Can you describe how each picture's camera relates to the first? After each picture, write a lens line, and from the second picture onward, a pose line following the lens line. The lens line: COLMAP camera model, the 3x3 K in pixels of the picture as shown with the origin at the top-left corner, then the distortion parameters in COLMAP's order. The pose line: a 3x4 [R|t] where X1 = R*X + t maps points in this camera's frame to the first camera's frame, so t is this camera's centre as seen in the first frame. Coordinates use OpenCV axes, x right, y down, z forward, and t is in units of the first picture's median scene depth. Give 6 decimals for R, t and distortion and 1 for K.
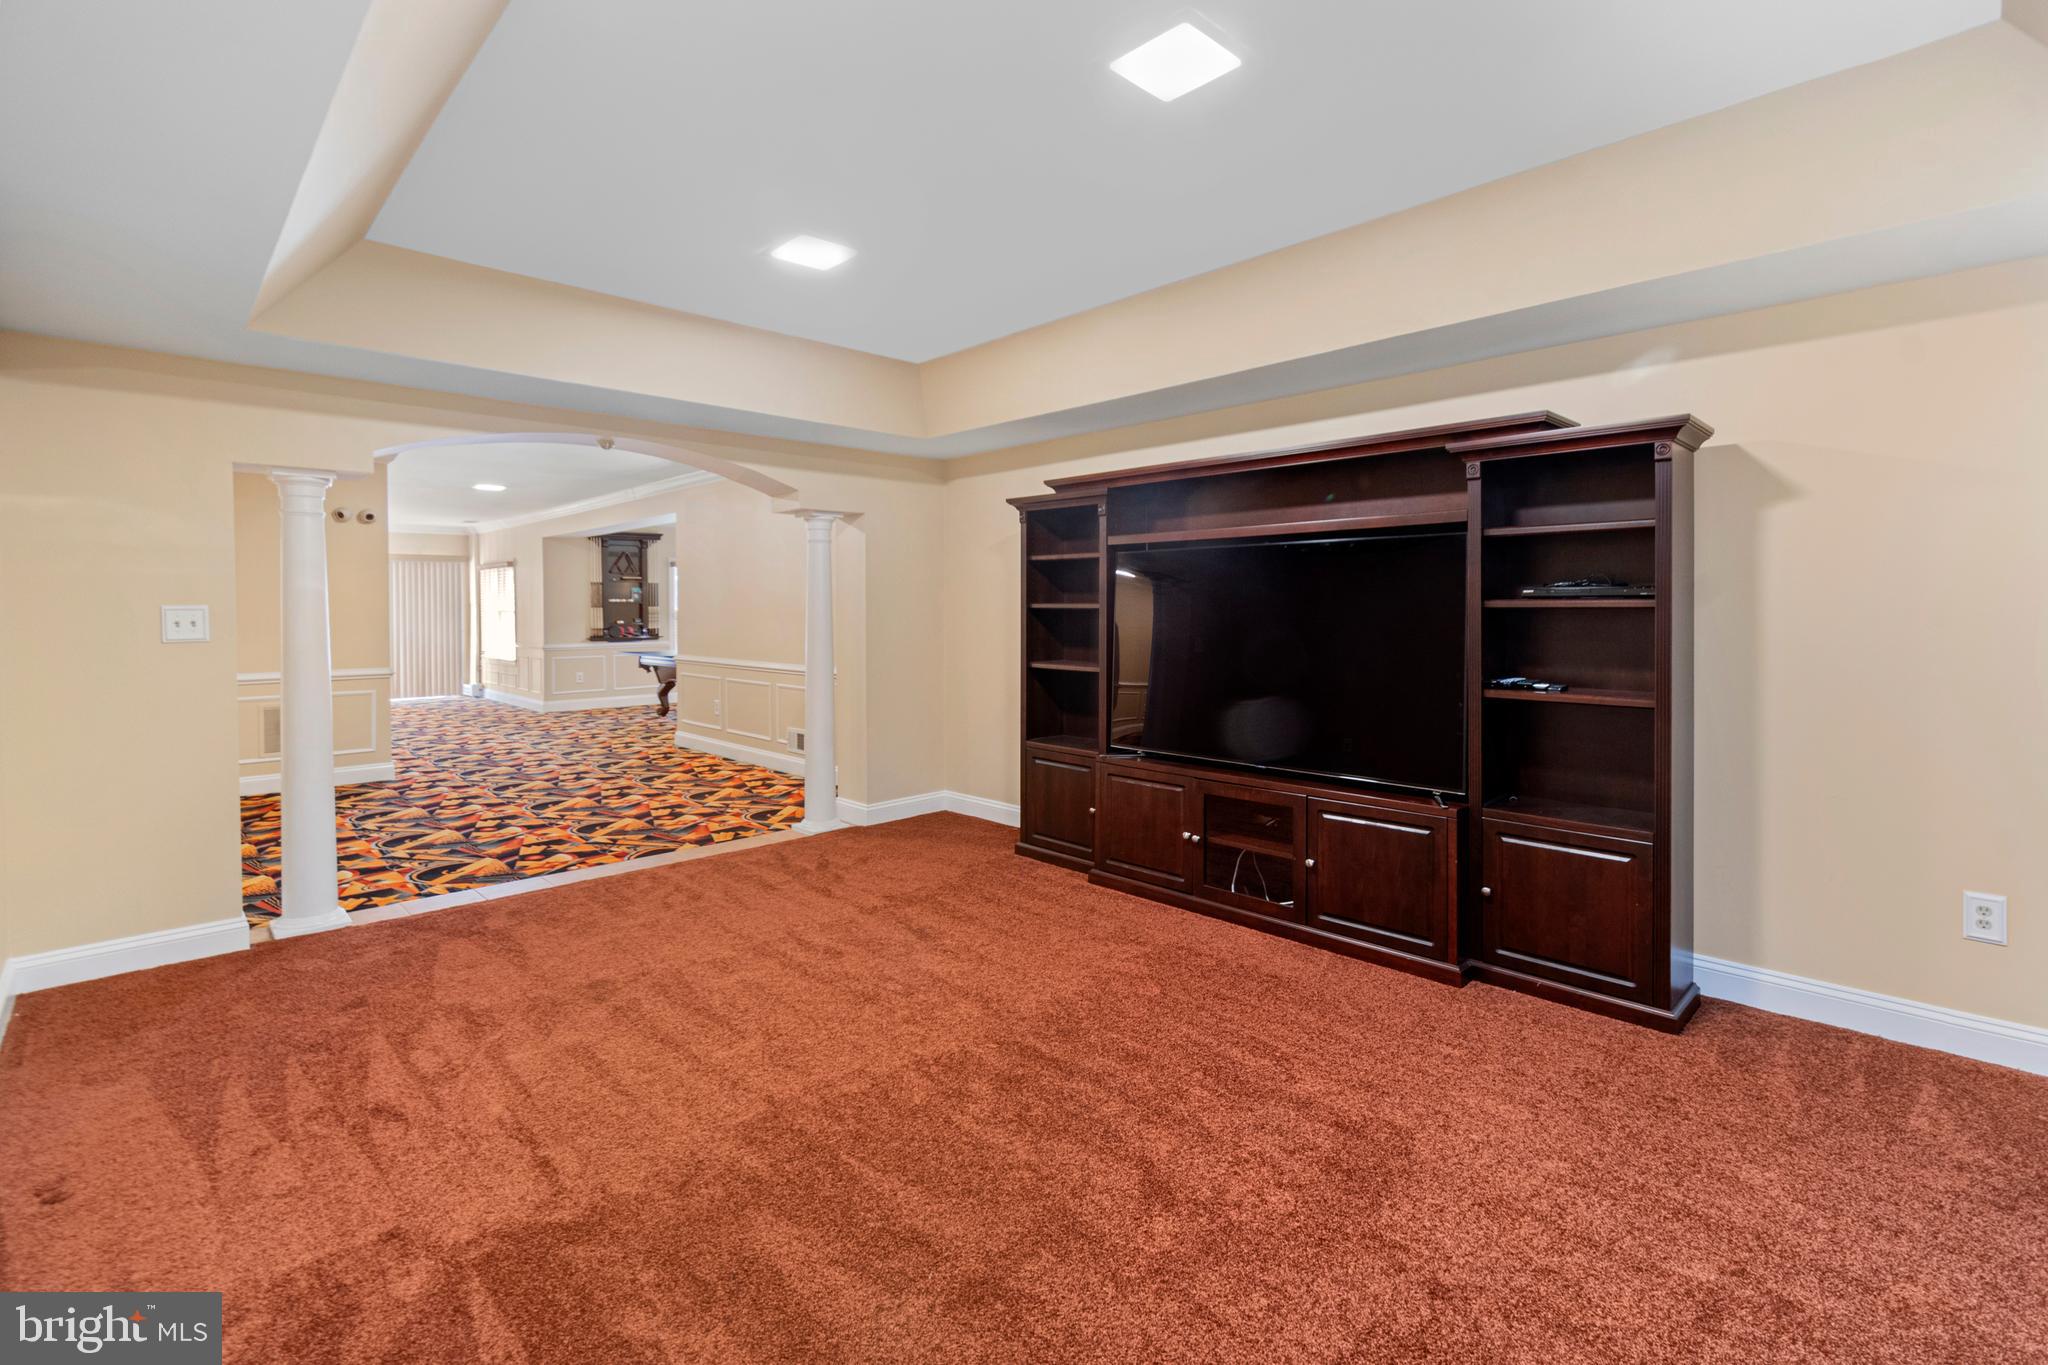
lens RADIAL K [[923.9, 0, 1035.2], [0, 923.9, 620.6], [0, 0, 1]] dist [-0.004354, 0.000555]
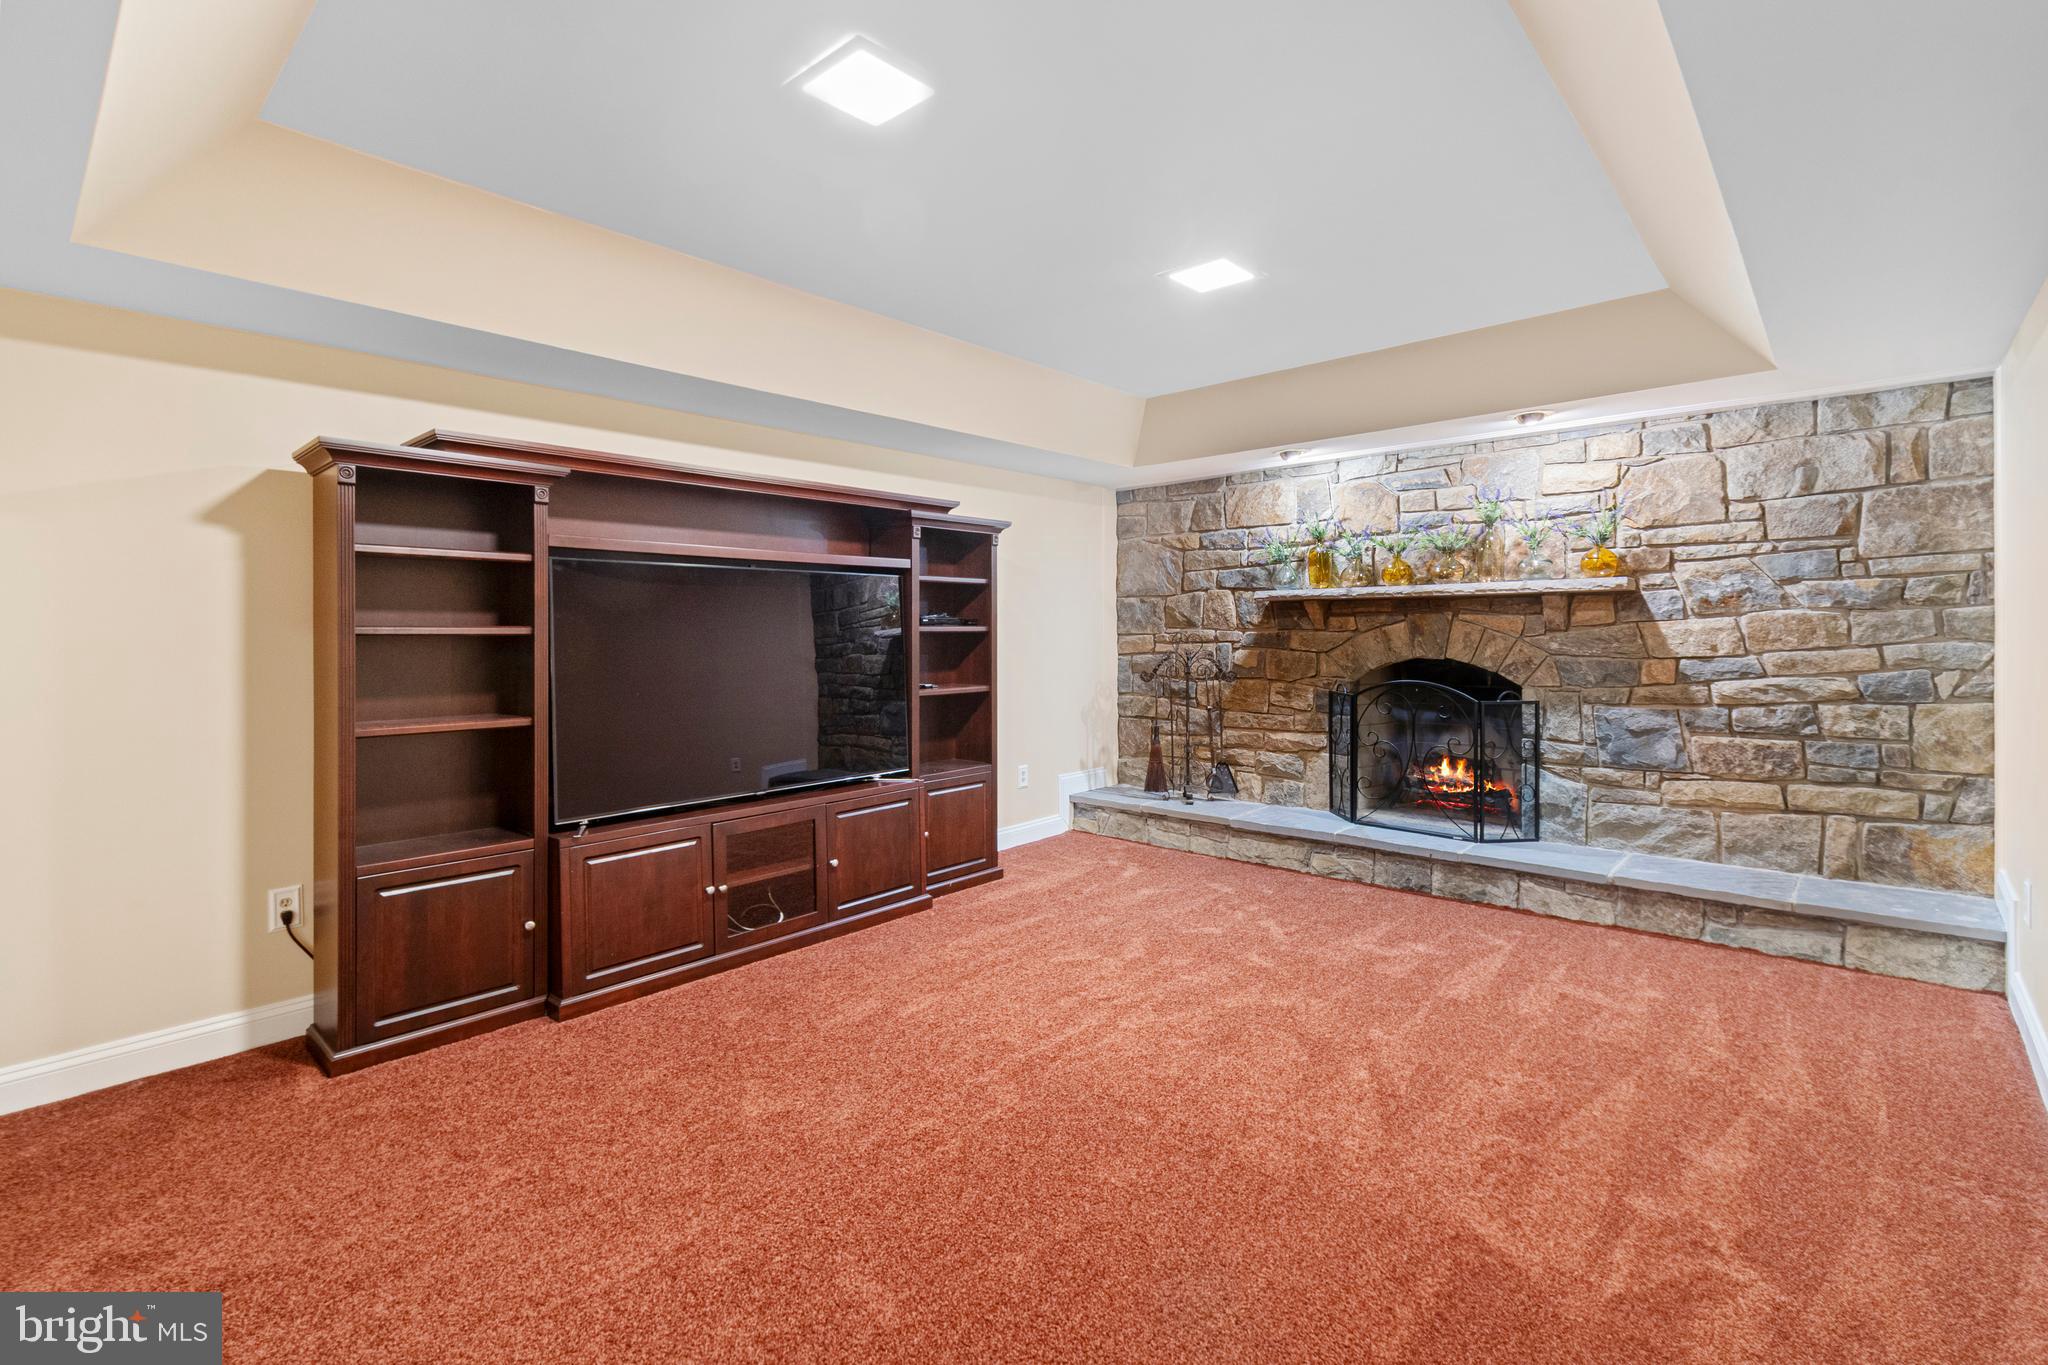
lens RADIAL K [[923.9, 0, 1027.4], [0, 923.9, 623.1], [0, 0, 1]] dist [-0.004354, 0.000555]
pose [[-0.052893, 0.012410, 0.998523, -0.812888], [0.017737, 0.999777, -0.011486, -0.007777], [-0.998443, 0.017104, -0.053101, 0.816947]]
